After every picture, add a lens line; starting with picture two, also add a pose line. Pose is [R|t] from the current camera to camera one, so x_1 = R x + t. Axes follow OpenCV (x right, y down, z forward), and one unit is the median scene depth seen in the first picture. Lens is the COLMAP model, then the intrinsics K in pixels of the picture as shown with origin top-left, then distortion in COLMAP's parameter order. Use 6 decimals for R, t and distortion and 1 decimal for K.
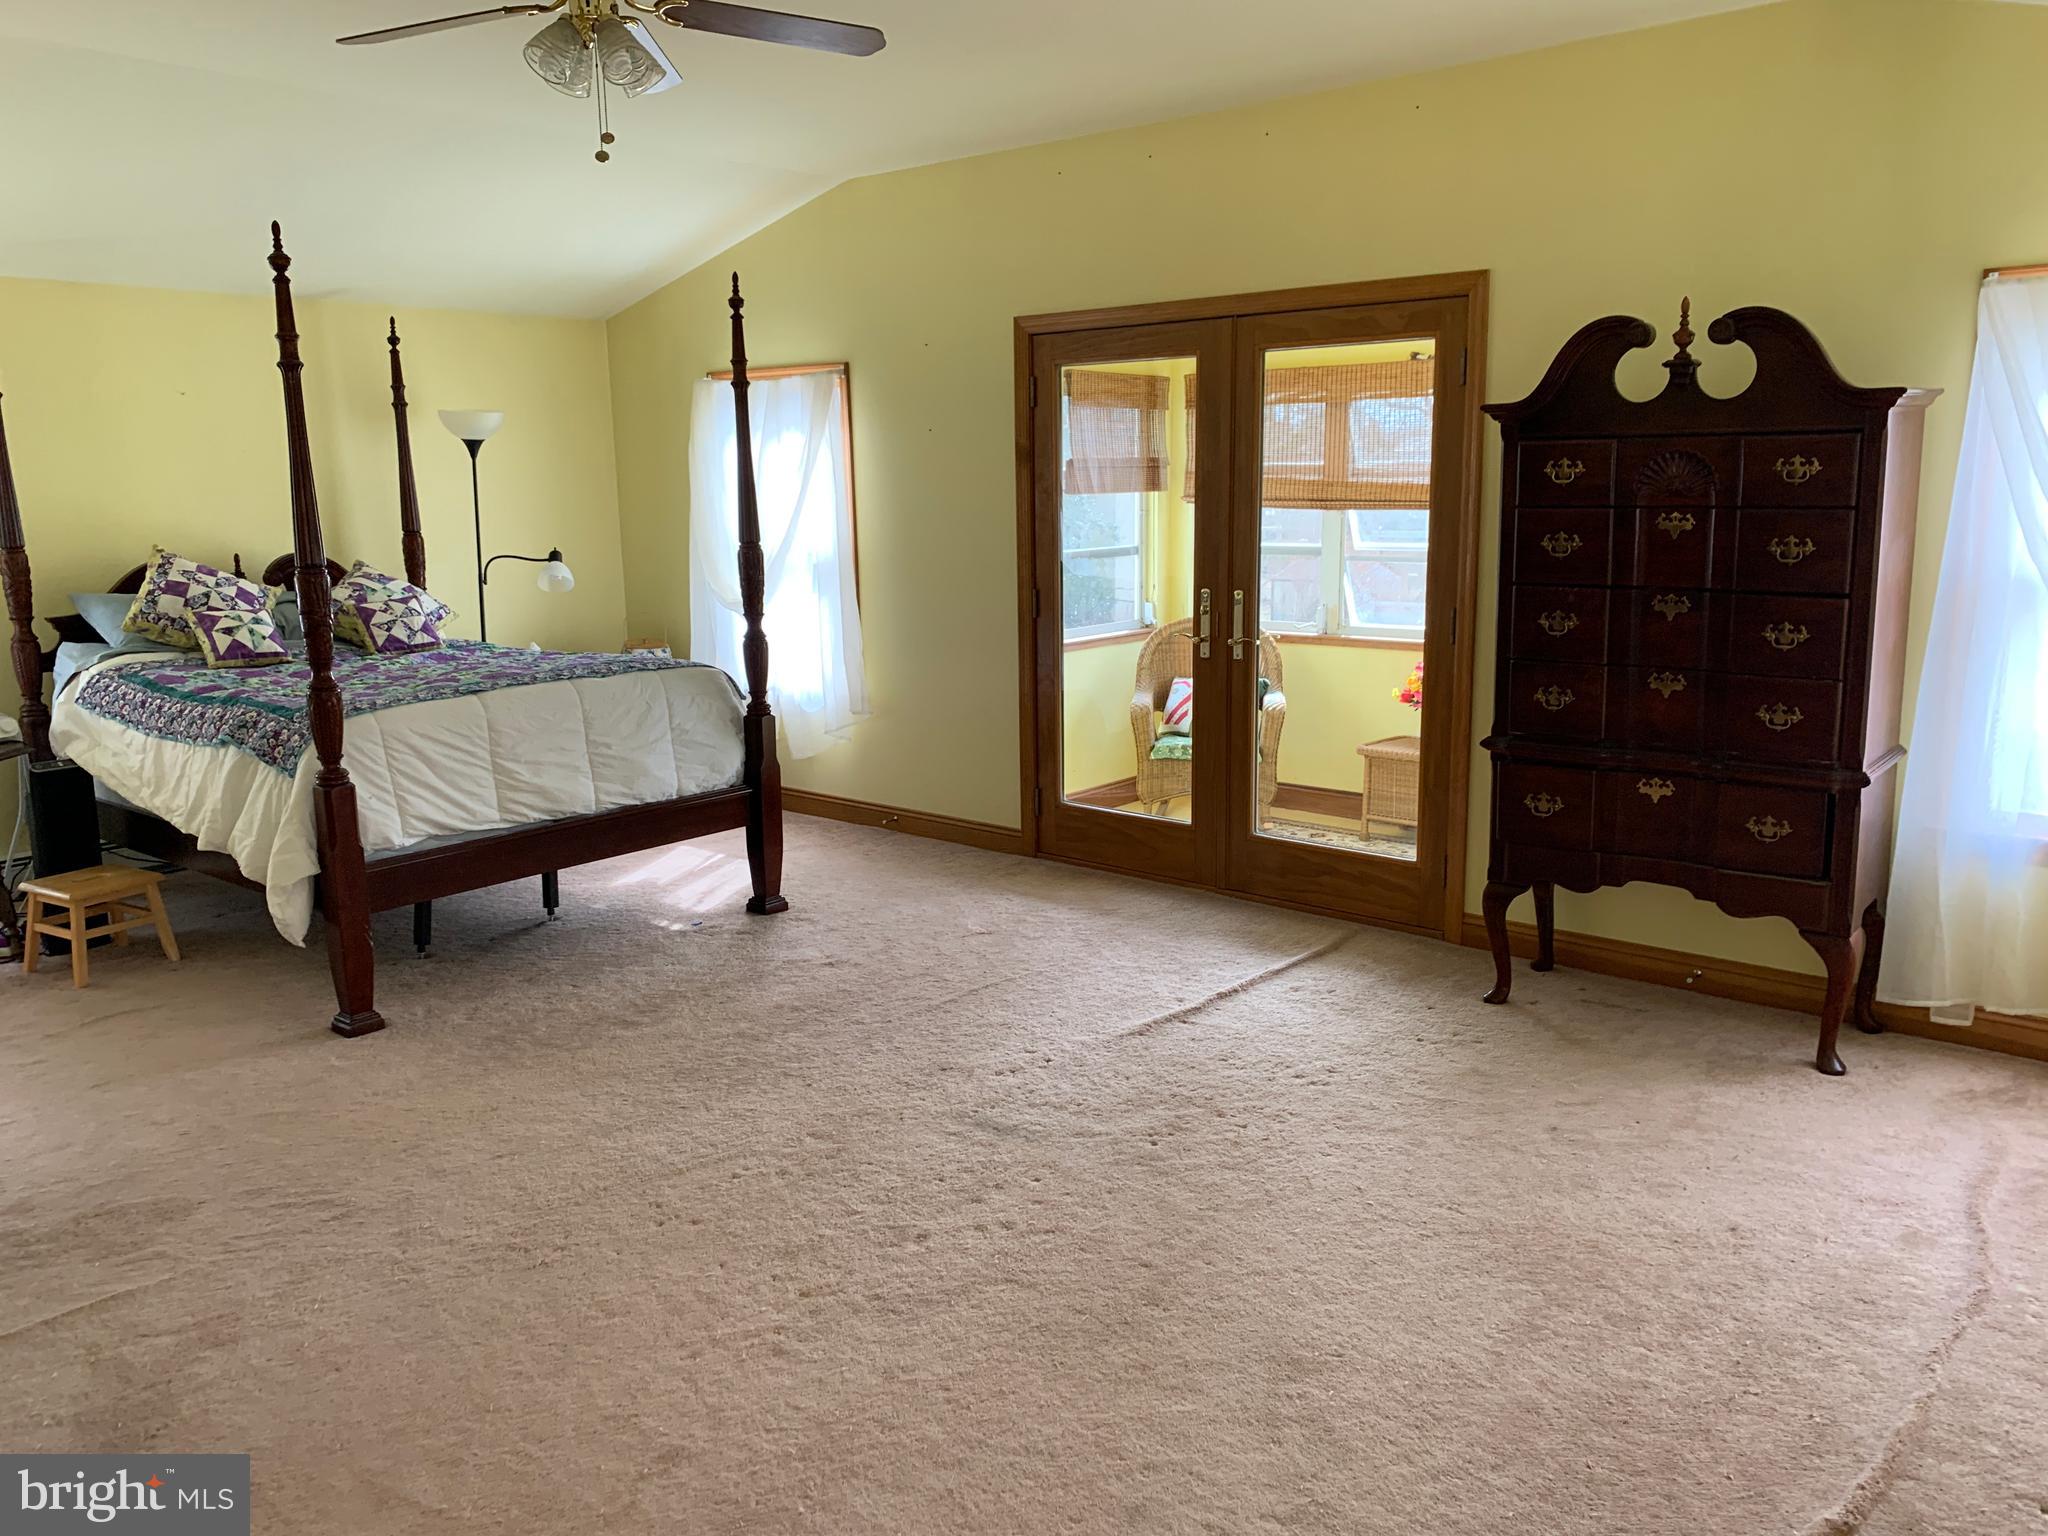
lens RADIAL K [[1558.9, 0, 1015.9], [0, 1558.9, 762.9], [0, 0, 1]] dist [0.041226, -0.057296]
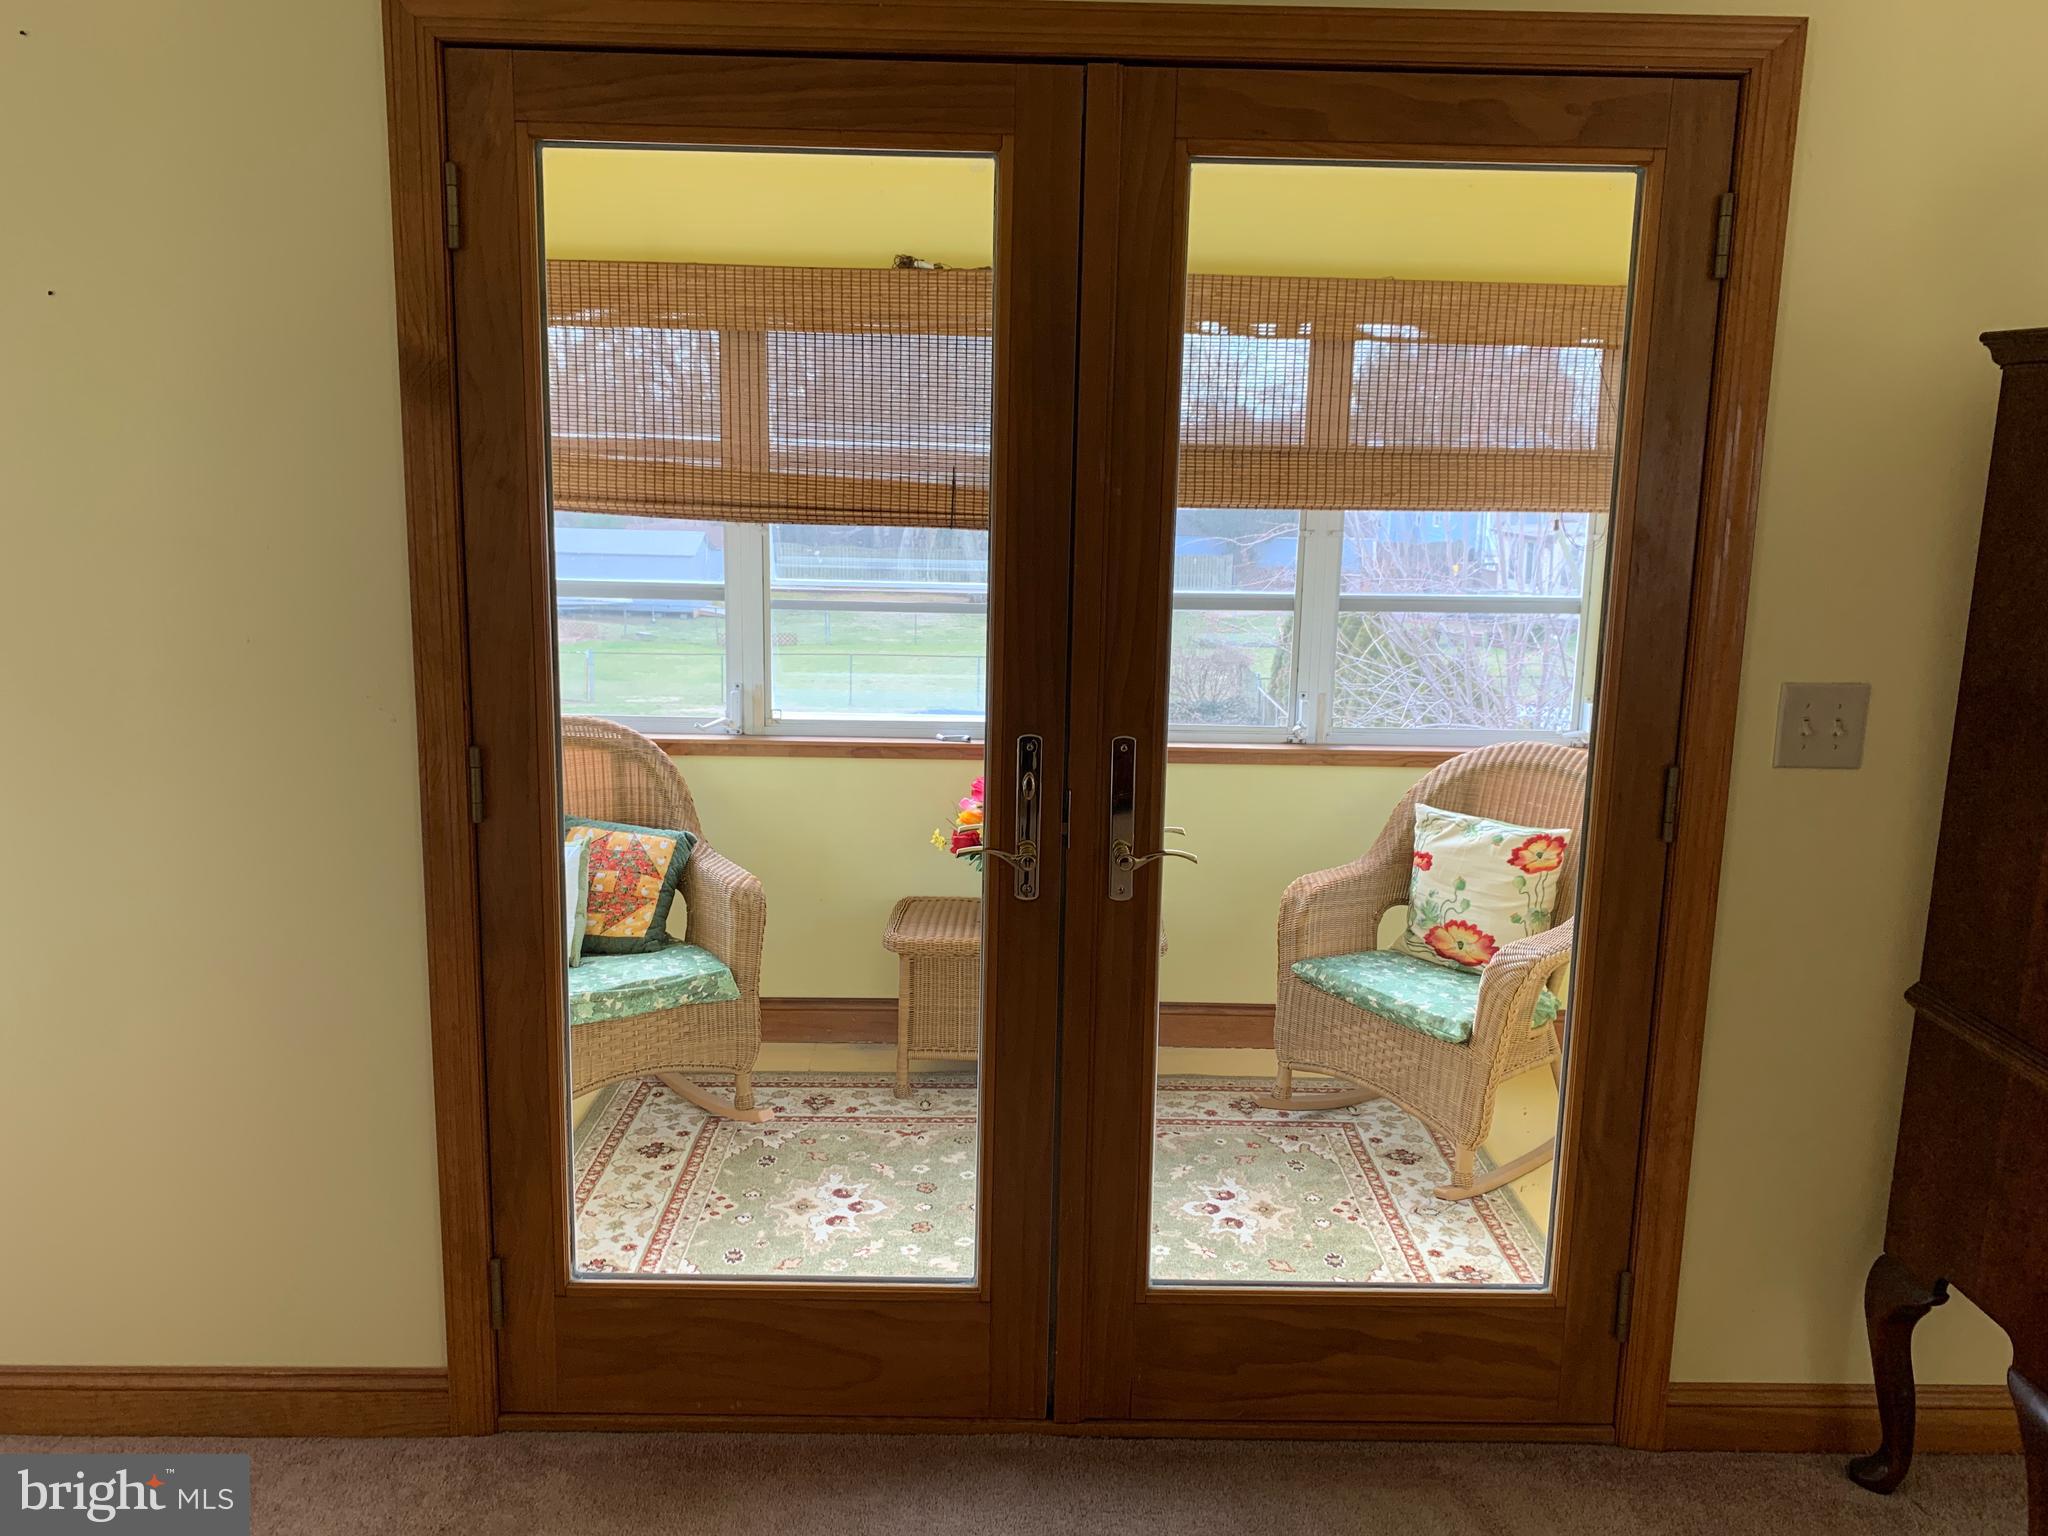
lens RADIAL K [[1558.9, 0, 1021.8], [0, 1558.9, 731.3], [0, 0, 1]] dist [0.041226, -0.057296]
pose [[0.743857, -0.086631, 0.662701, -0.143033], [0.094678, 0.995223, 0.023827, -0.116882], [-0.661599, 0.045019, 0.748505, 0.661901]]
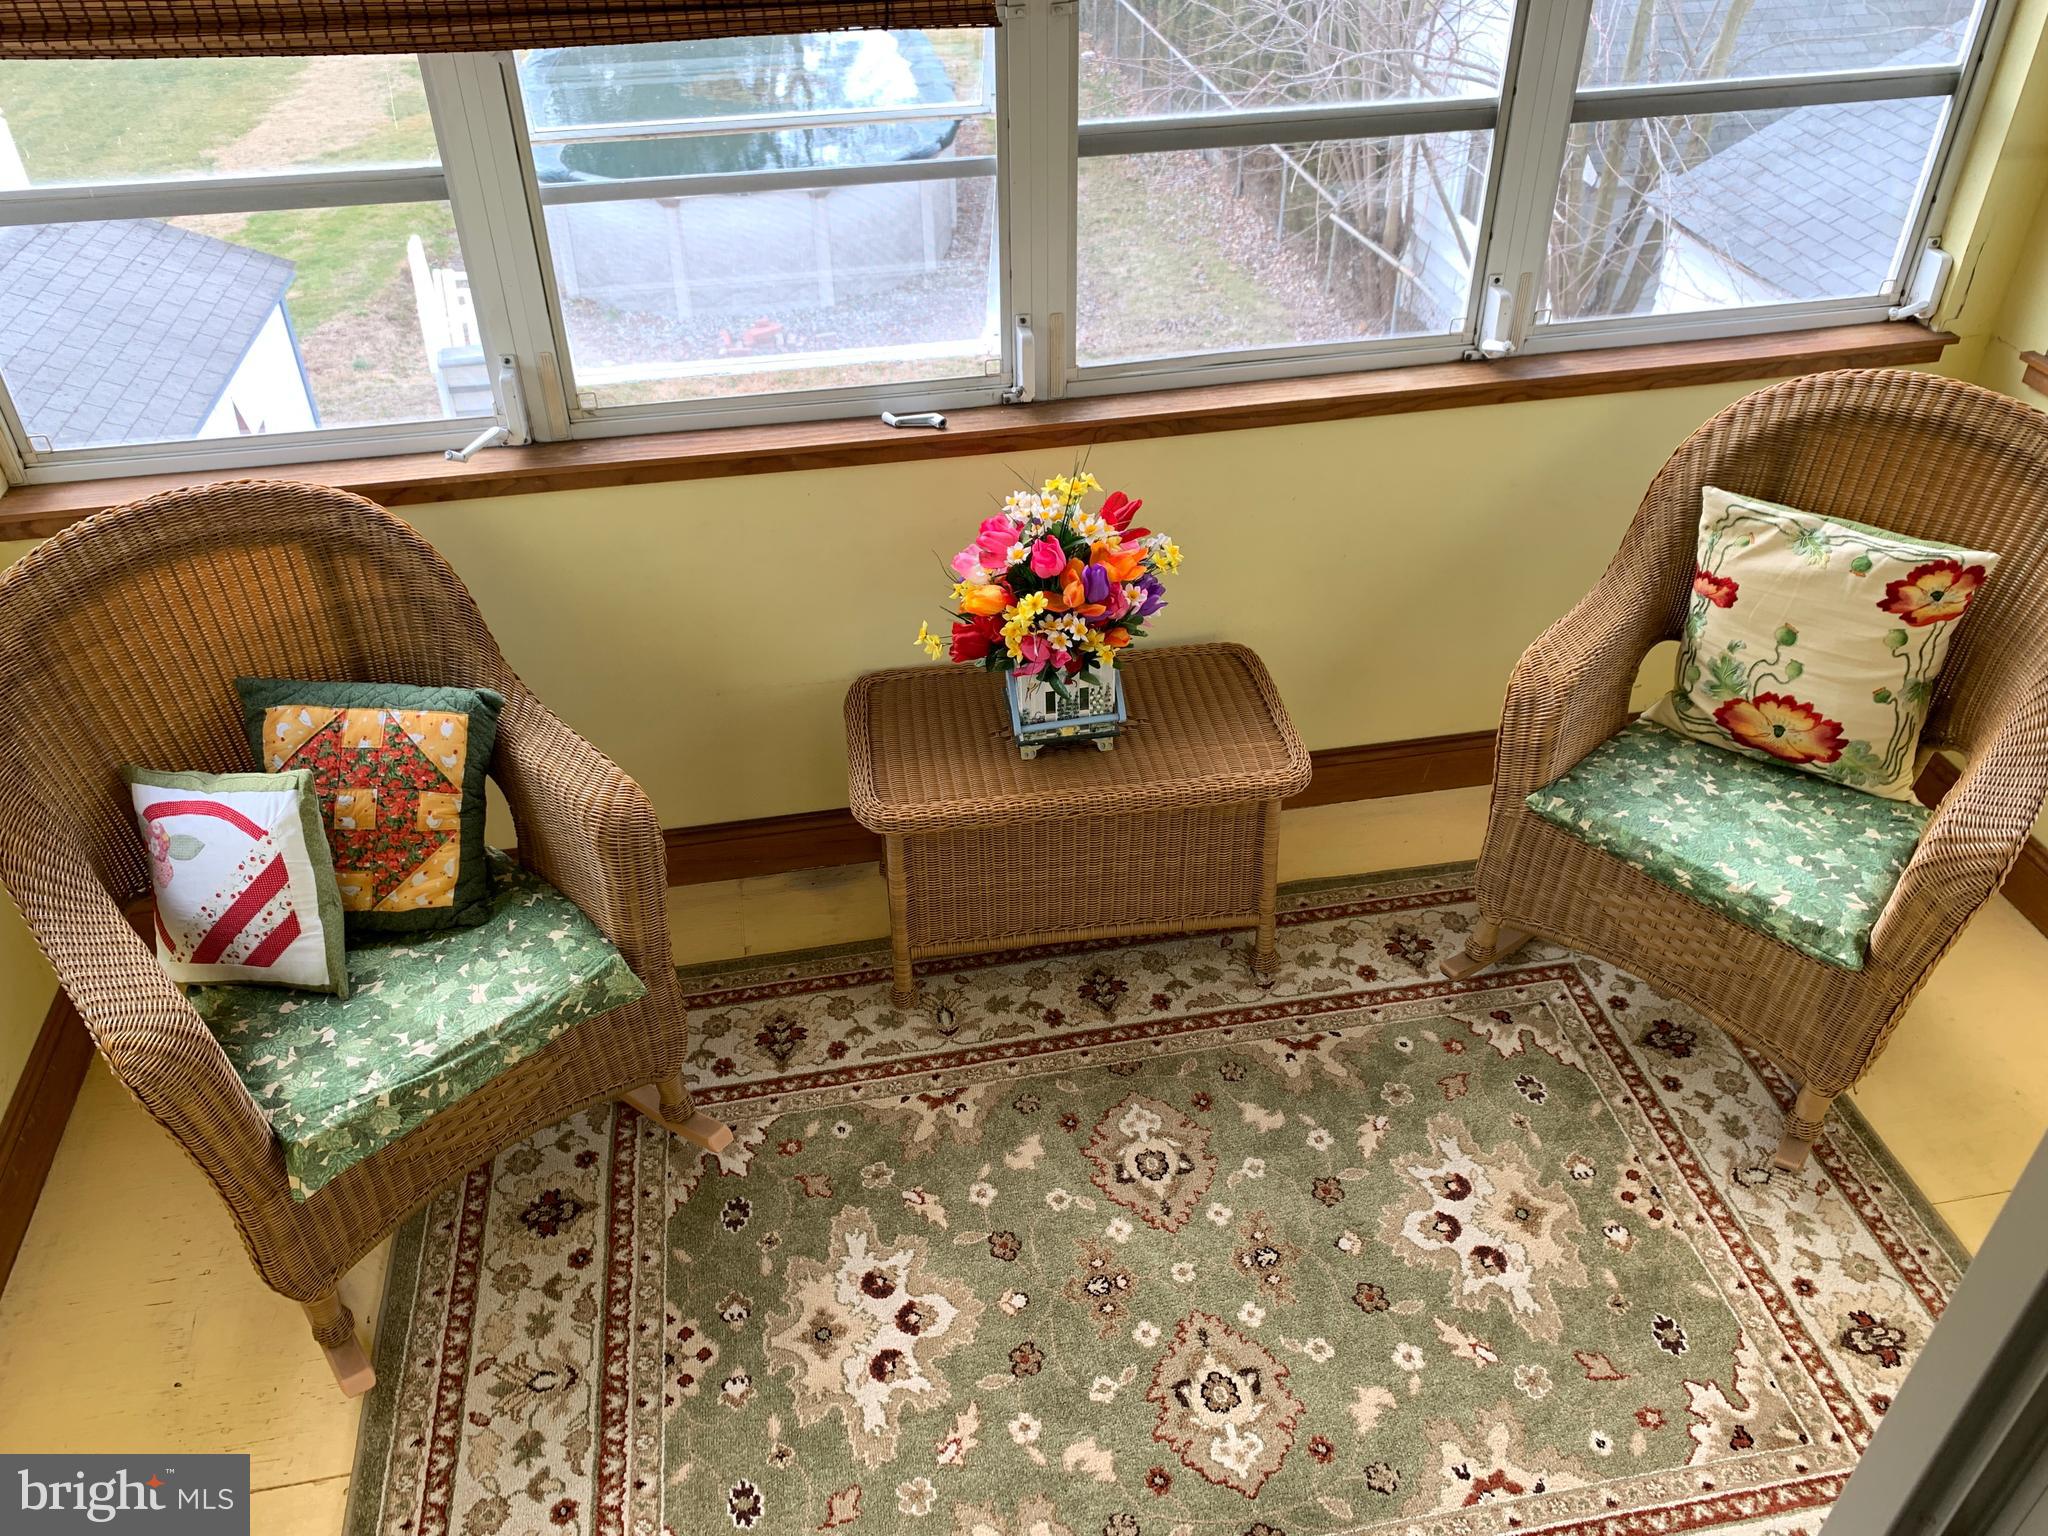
lens RADIAL K [[1558.9, 0, 1013.1], [0, 1558.9, 730.1], [0, 0, 1]] dist [0.041226, -0.057296]
pose [[0.627769, -0.456153, 0.630738, 0.037998], [0.148278, 0.865541, 0.478385, -0.227813], [-0.764146, -0.206790, 0.610998, 0.946911]]
